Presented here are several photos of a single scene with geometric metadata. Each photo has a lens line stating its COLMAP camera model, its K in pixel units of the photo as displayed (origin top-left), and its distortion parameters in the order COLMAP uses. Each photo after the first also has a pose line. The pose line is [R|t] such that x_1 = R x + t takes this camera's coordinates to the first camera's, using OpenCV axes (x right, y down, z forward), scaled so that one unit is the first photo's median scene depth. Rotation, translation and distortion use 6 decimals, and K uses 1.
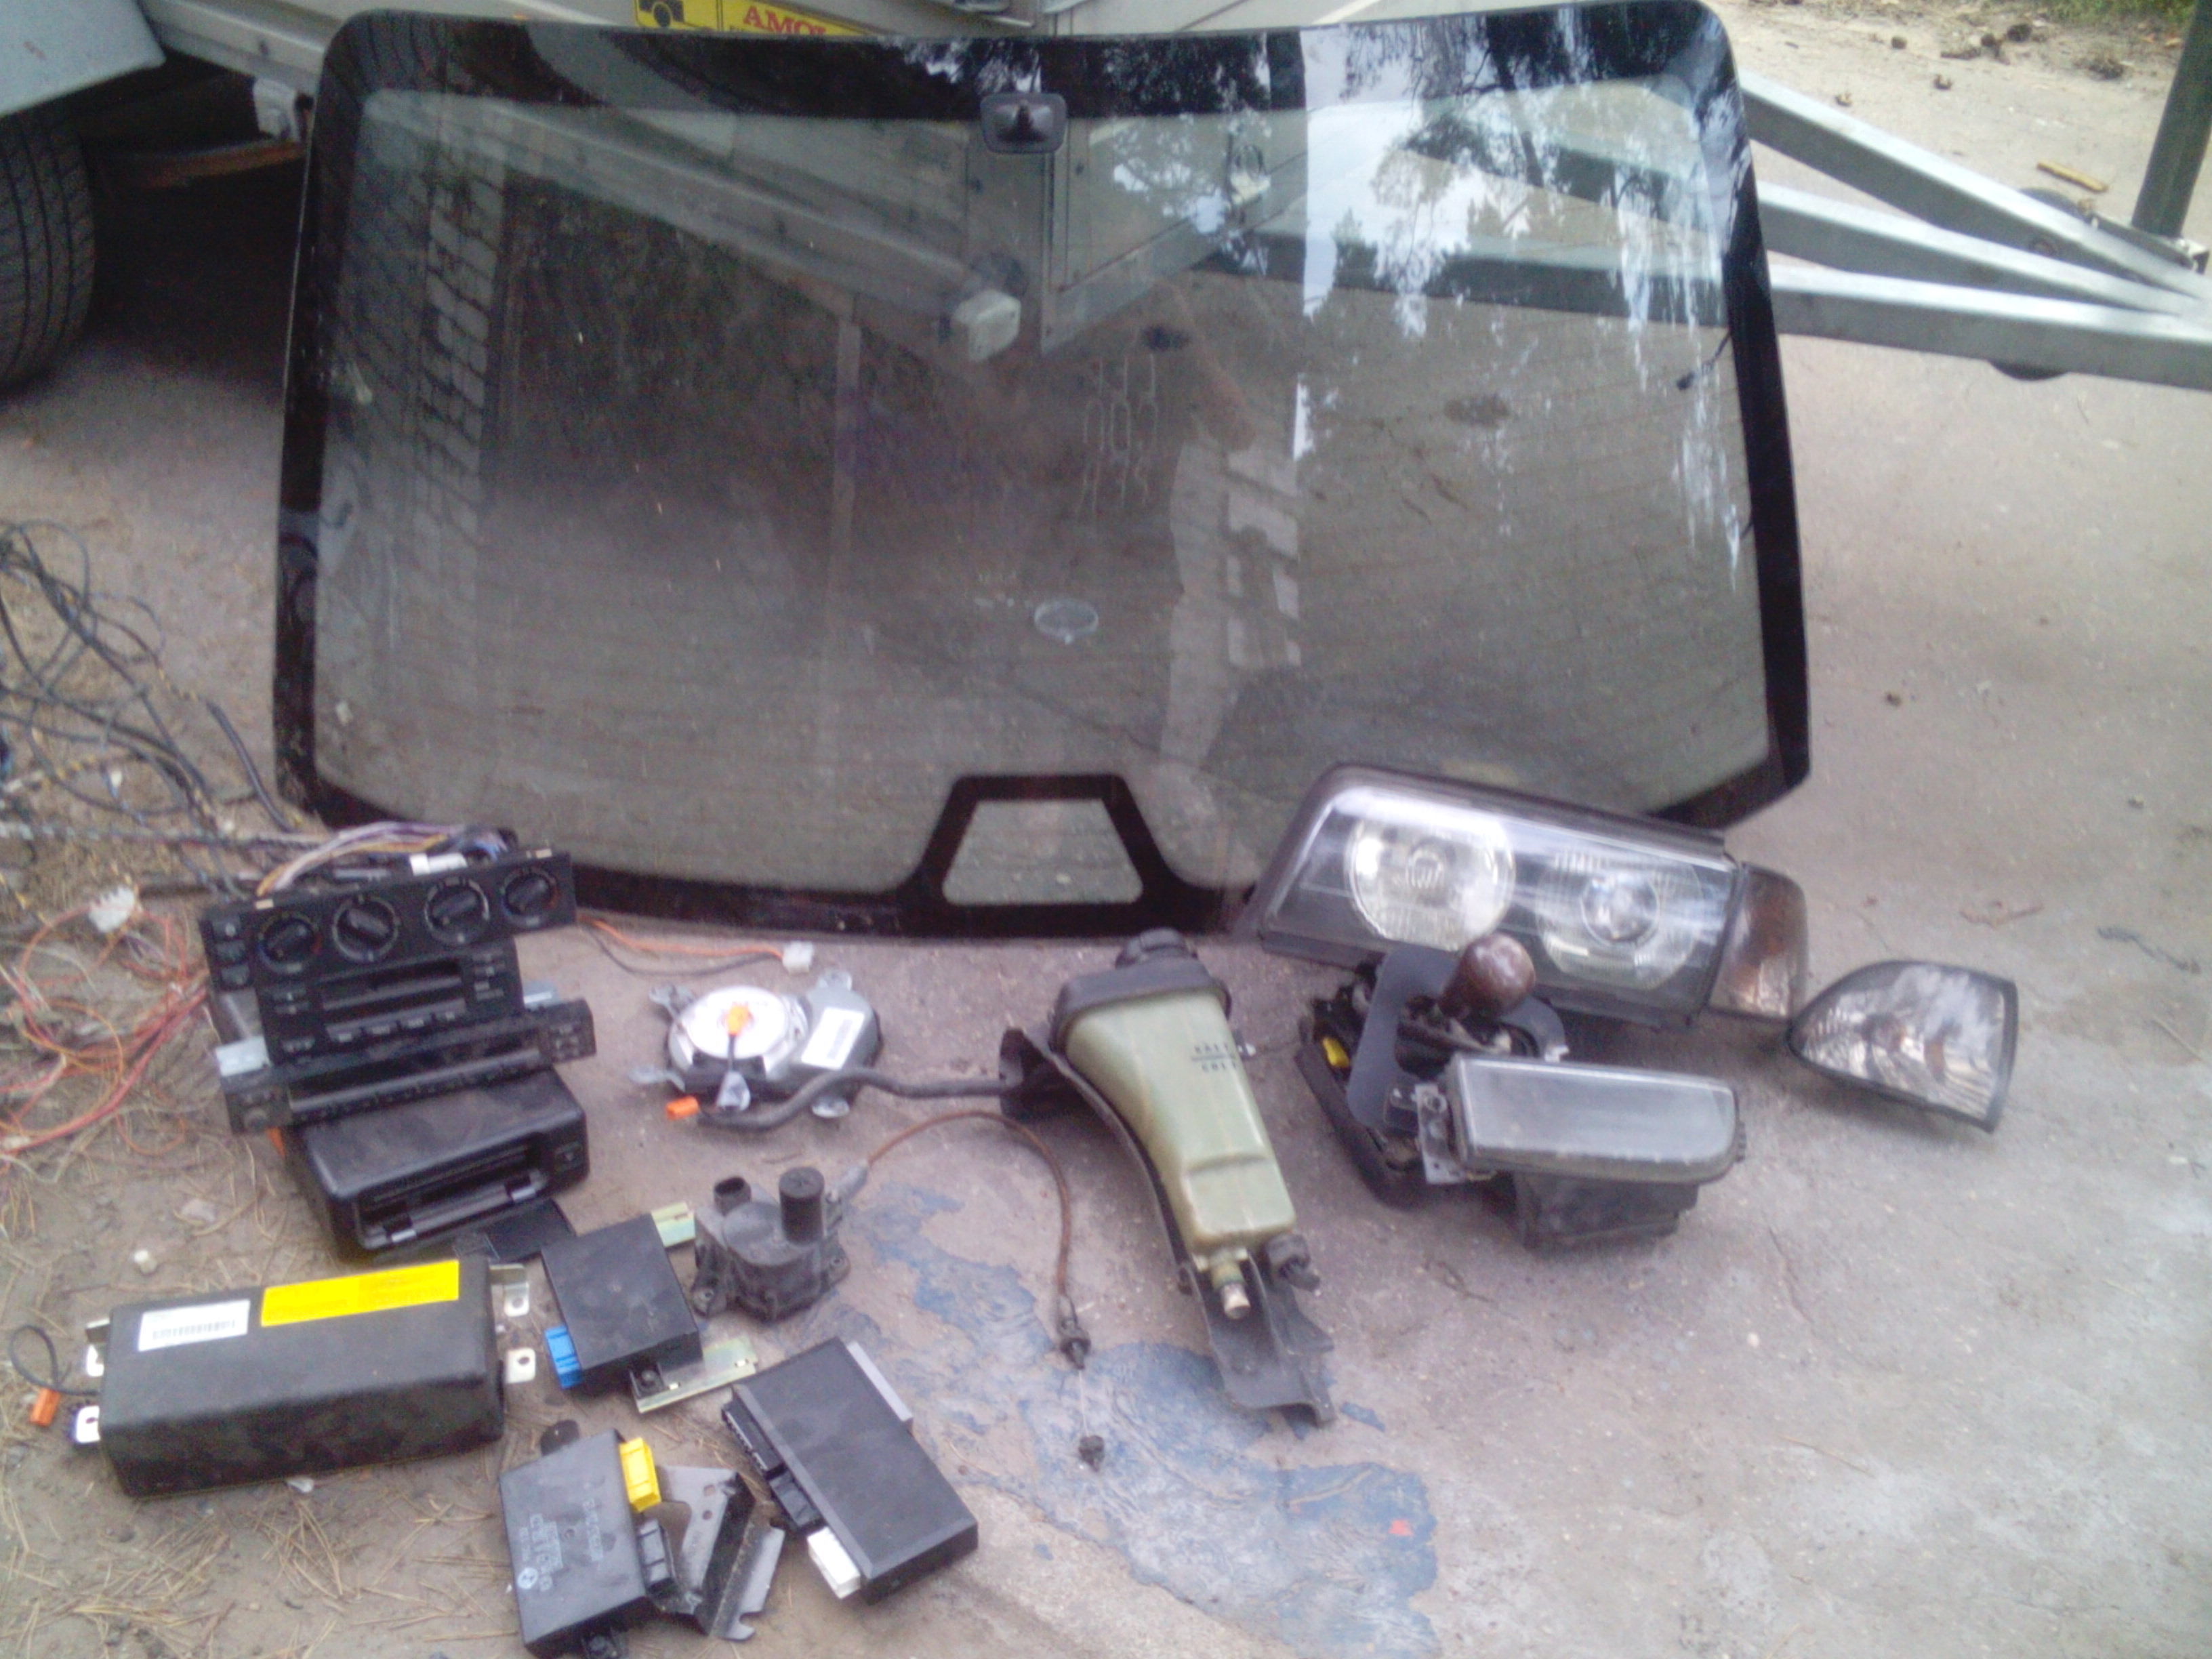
lens RADIAL K [[2534.7, 0, 1123.1], [0, 2534.7, 920.2], [0, 0, 1]] dist [0.123614, -0.321553]
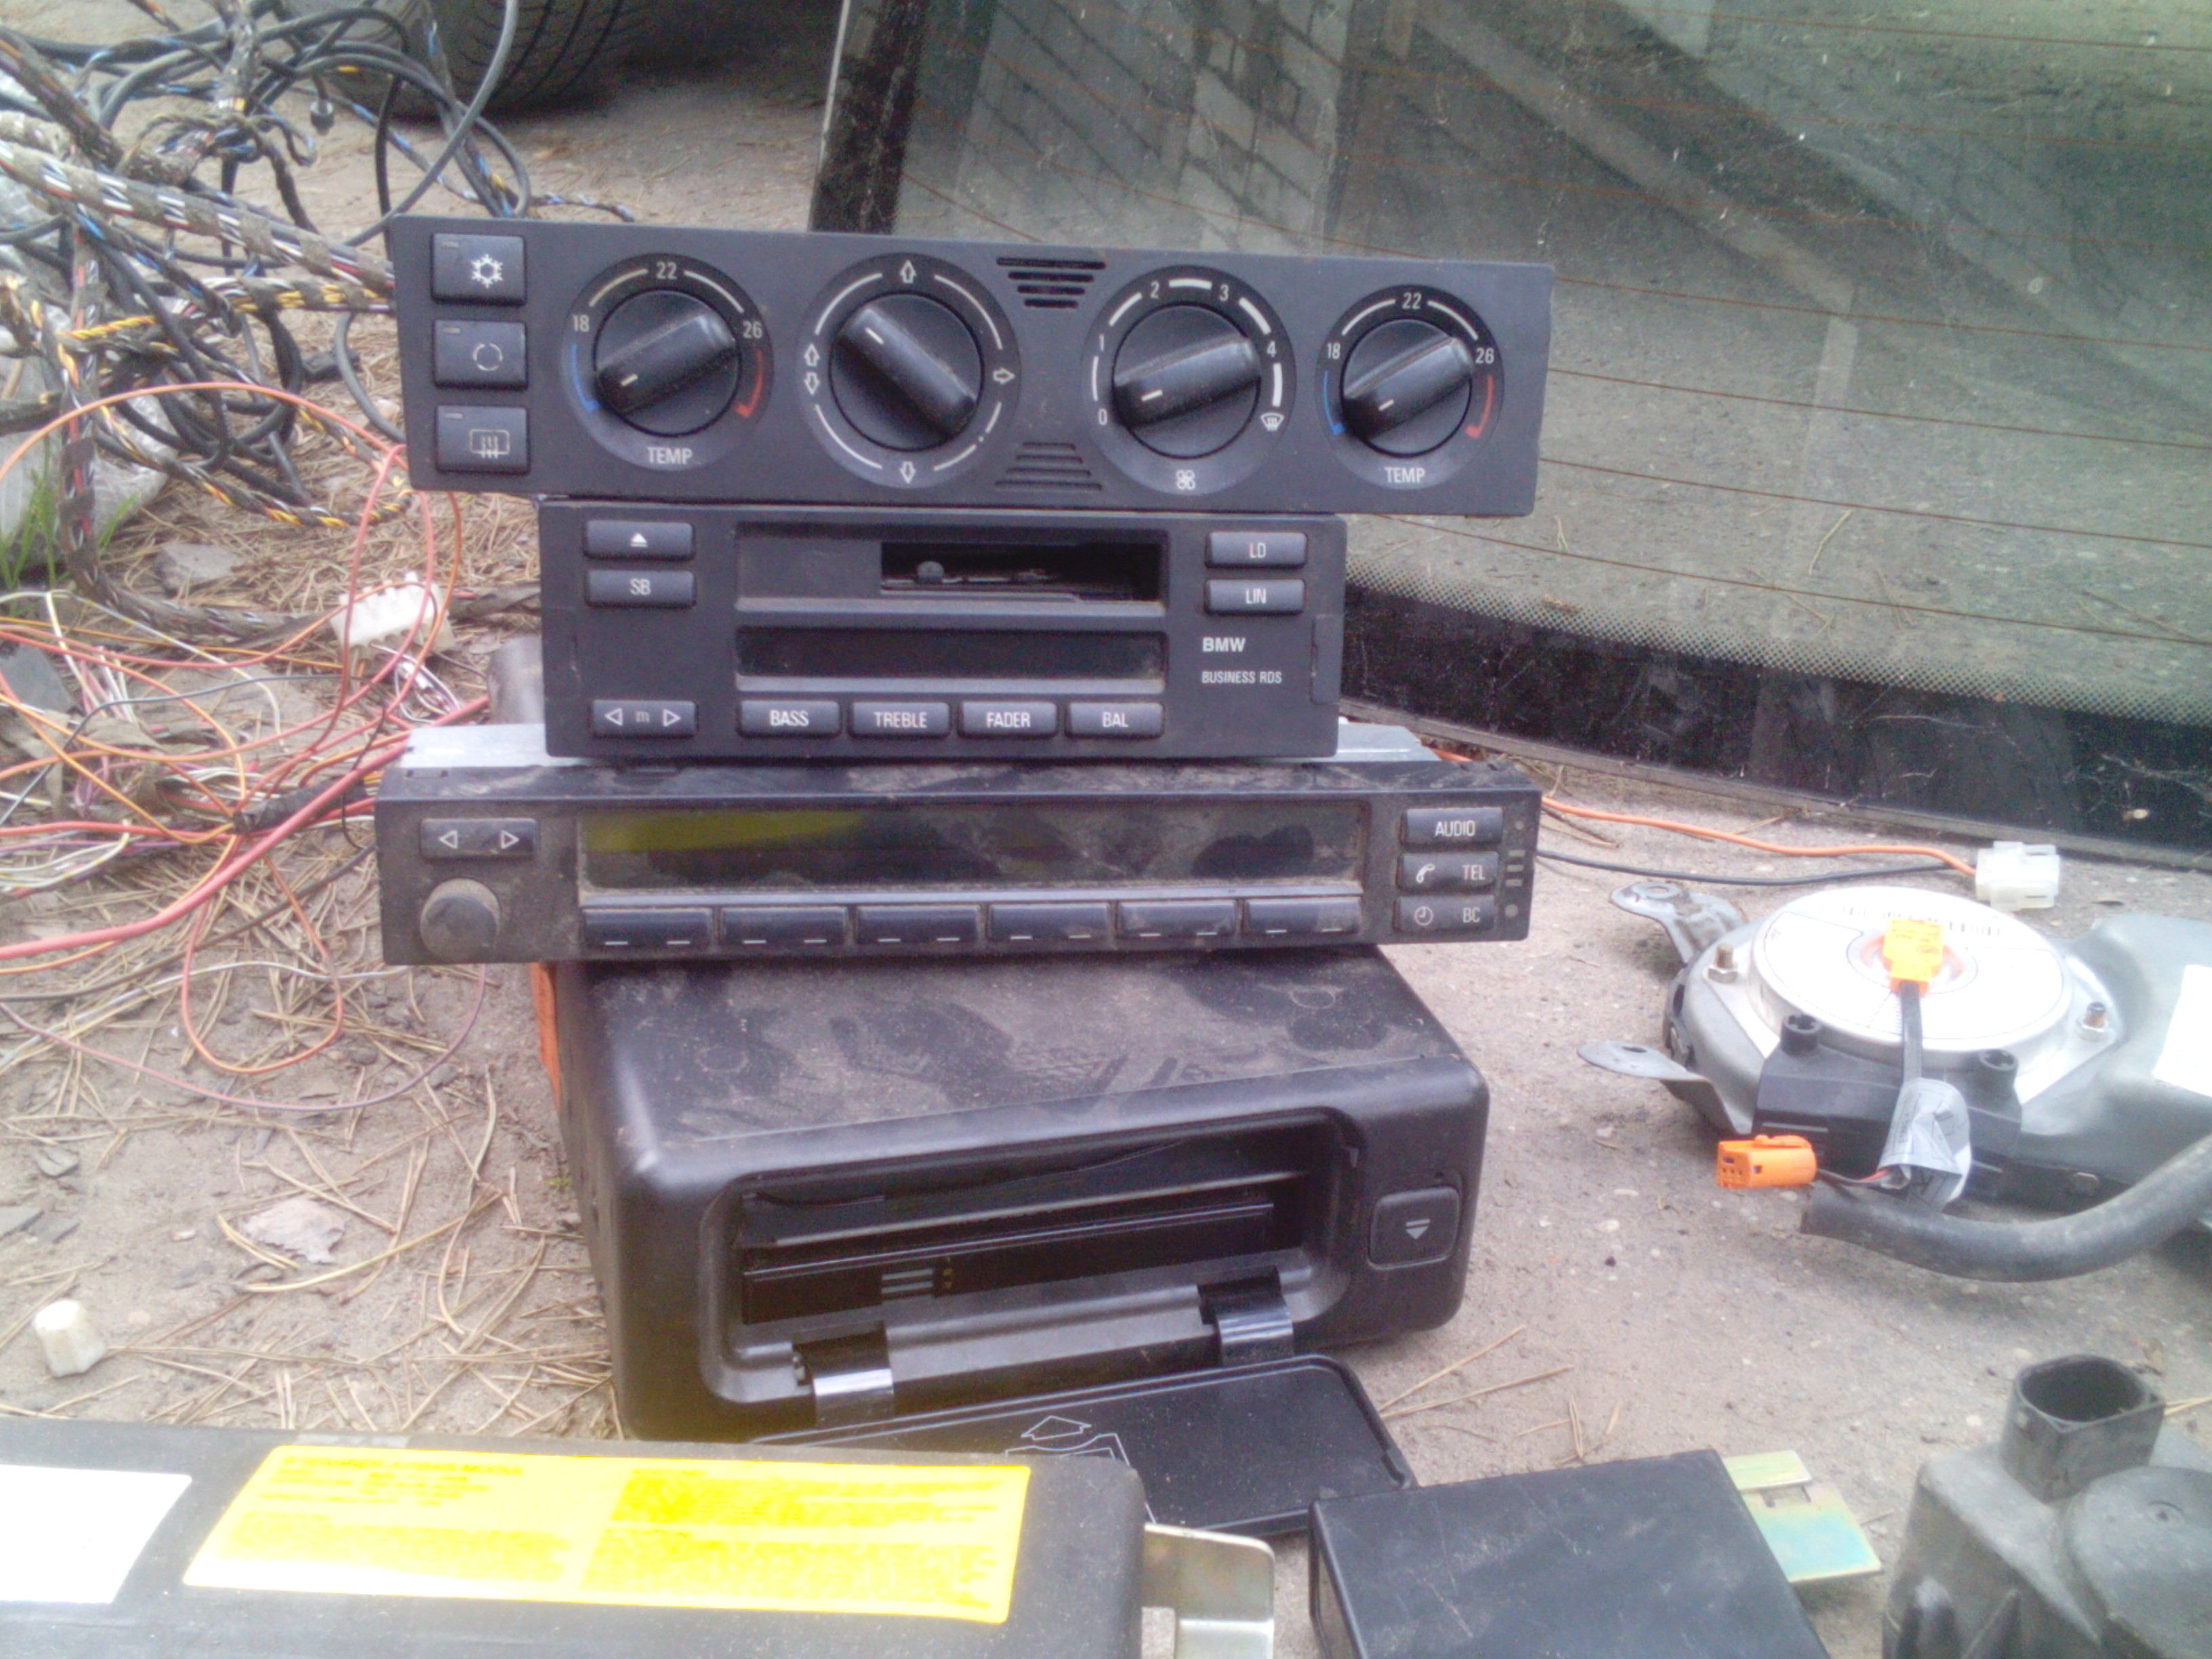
lens RADIAL K [[2534.7, 0, 1123.1], [0, 2534.7, 920.2], [0, 0, 1]] dist [0.123614, -0.321553]
pose [[0.964998, 0.115939, -0.235239, -0.186156], [-0.154530, 0.976094, -0.152842, 0.109403], [0.211896, 0.183844, 0.959845, 0.704817]]
